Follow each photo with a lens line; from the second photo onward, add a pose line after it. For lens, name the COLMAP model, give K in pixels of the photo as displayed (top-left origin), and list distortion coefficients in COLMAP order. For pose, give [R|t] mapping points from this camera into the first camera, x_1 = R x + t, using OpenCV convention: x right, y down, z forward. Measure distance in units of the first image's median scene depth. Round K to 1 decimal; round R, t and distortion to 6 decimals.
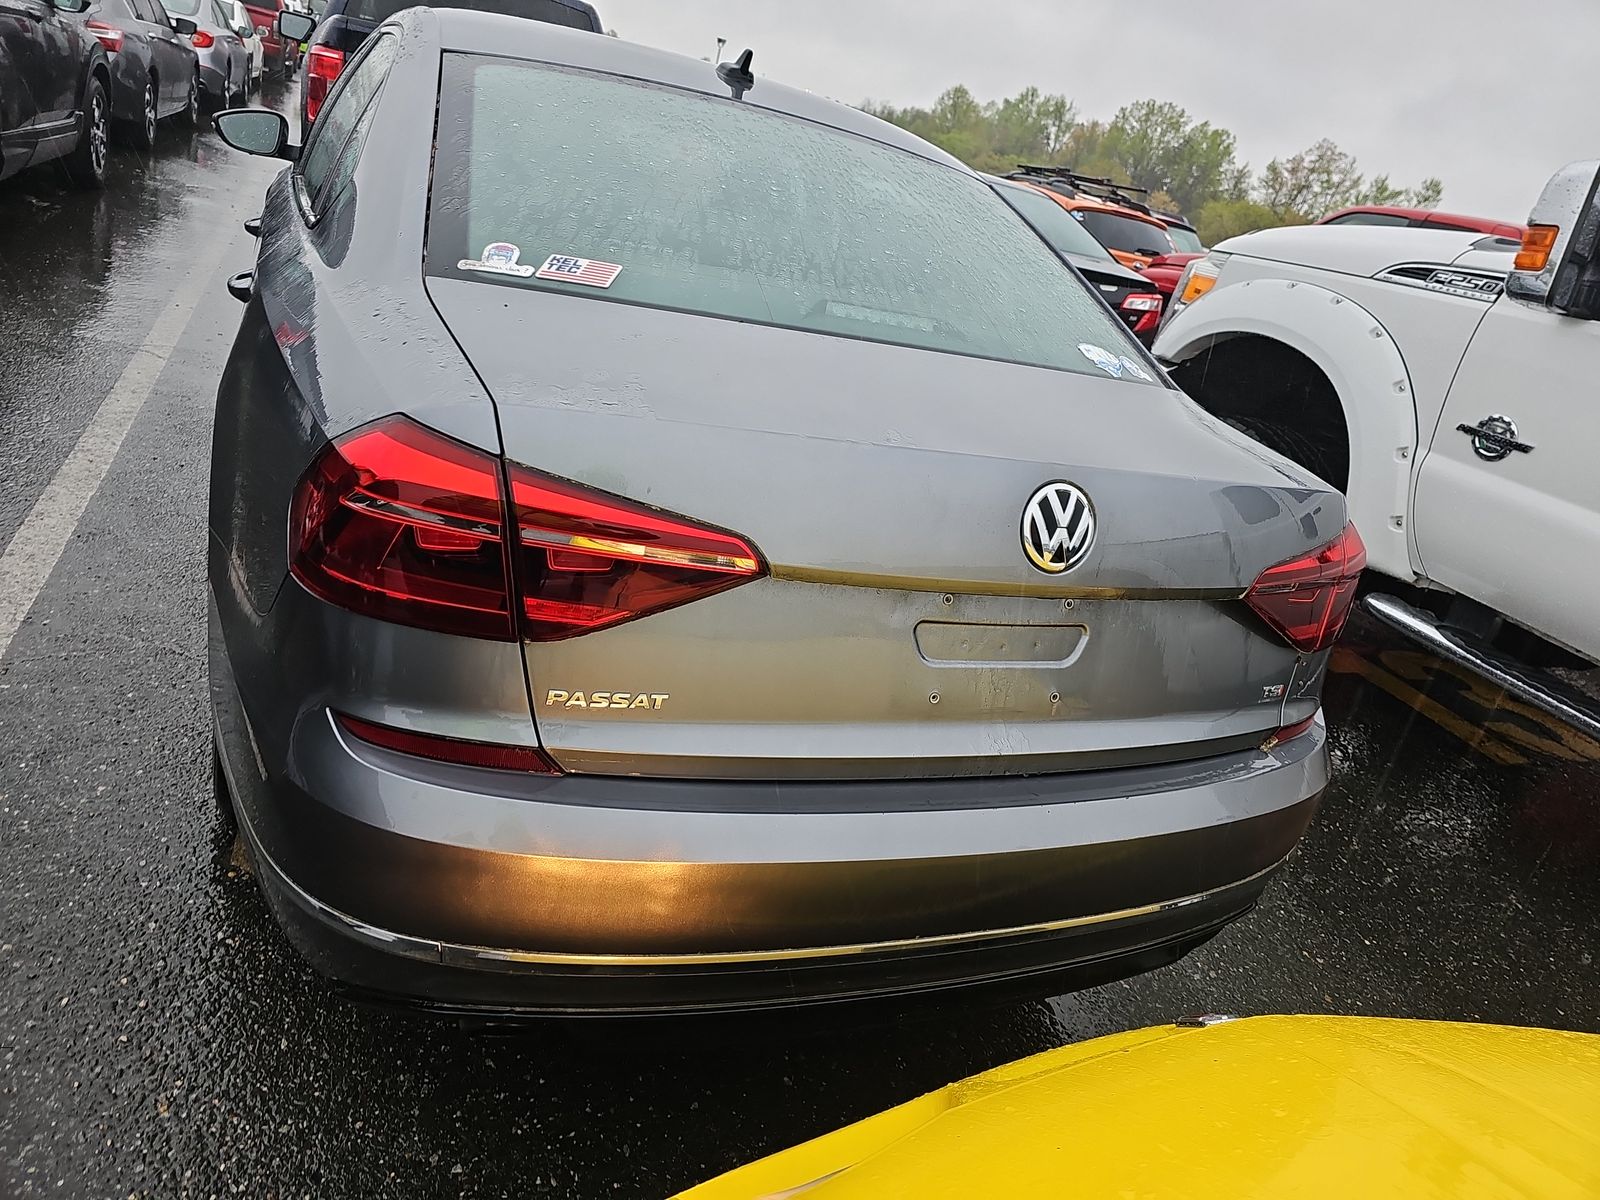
lens RADIAL K [[1081.5, 0, 796.2], [0, 1081.5, 598.9], [0, 0, 1]] dist [0.051775, -0.044091]
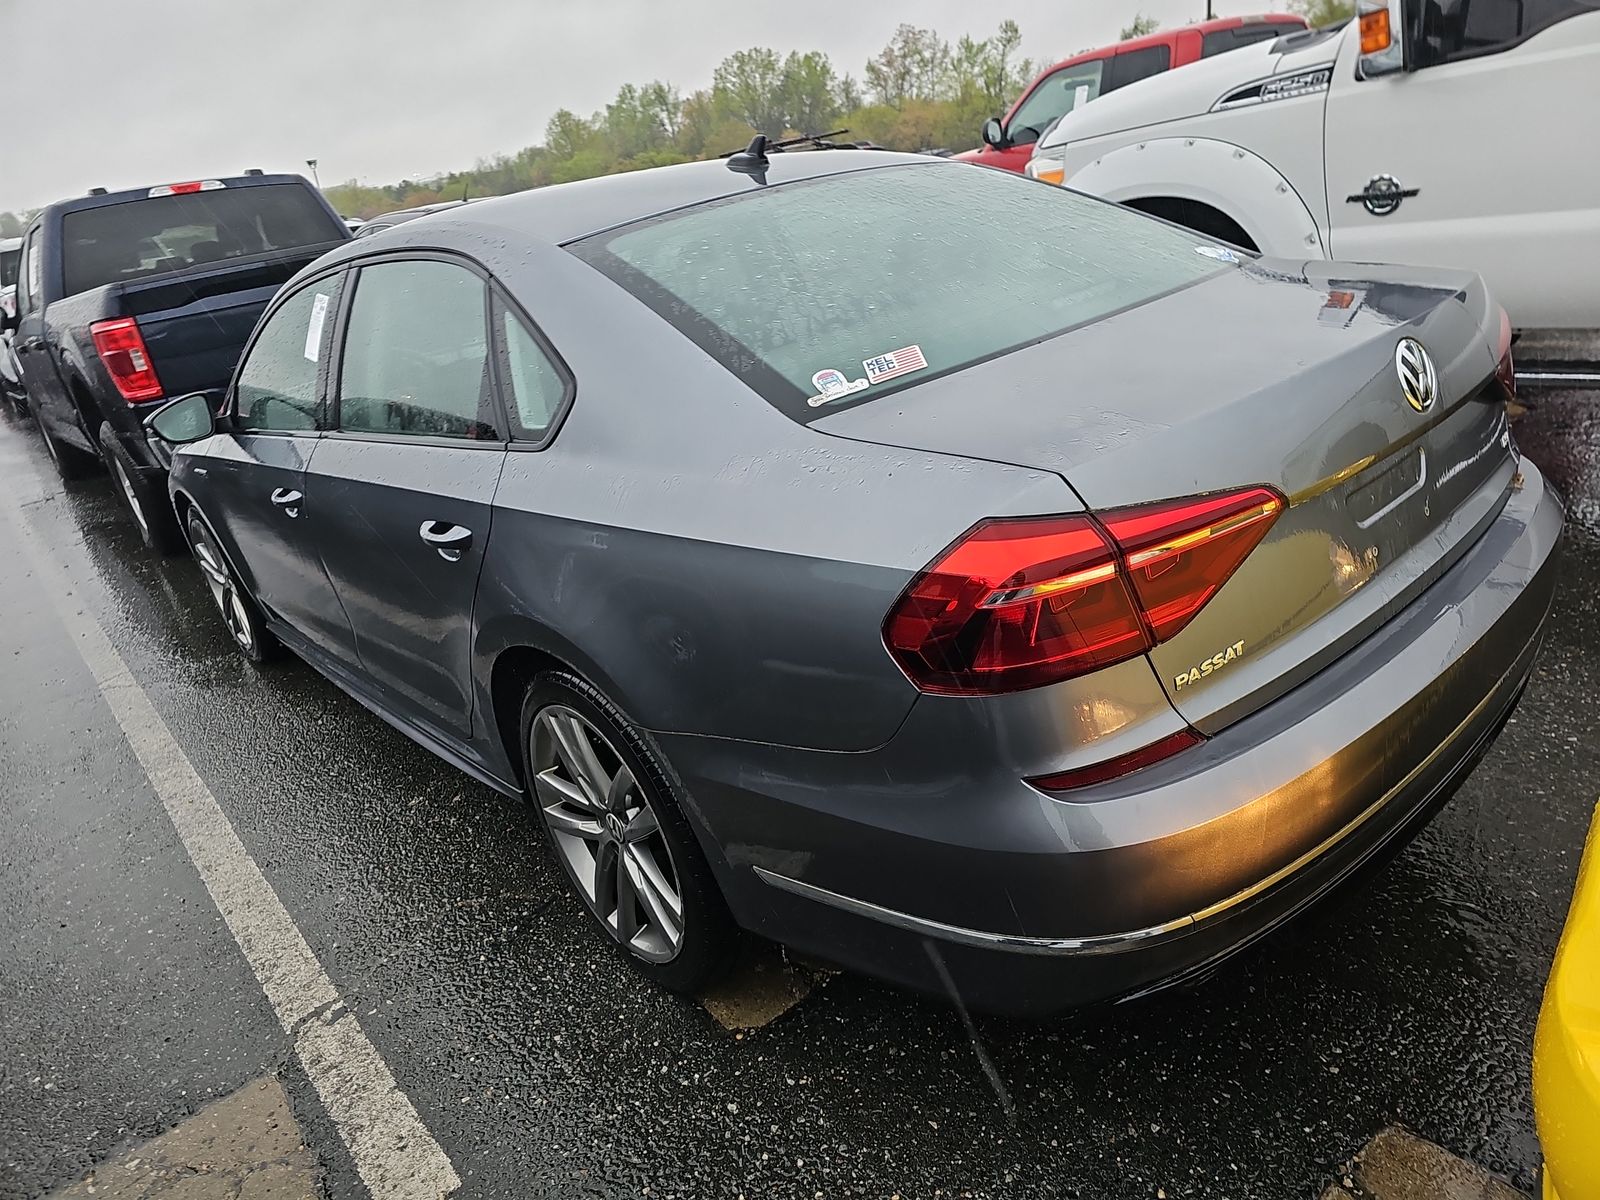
lens RADIAL K [[1081.5, 0, 813.2], [0, 1081.5, 601.5], [0, 0, 1]] dist [0.051775, -0.044091]
pose [[0.878091, -0.453228, 0.153429, -0.484788], [0.453659, 0.890517, 0.034240, -0.140496], [-0.152150, 0.039539, 0.987566, -0.068528]]
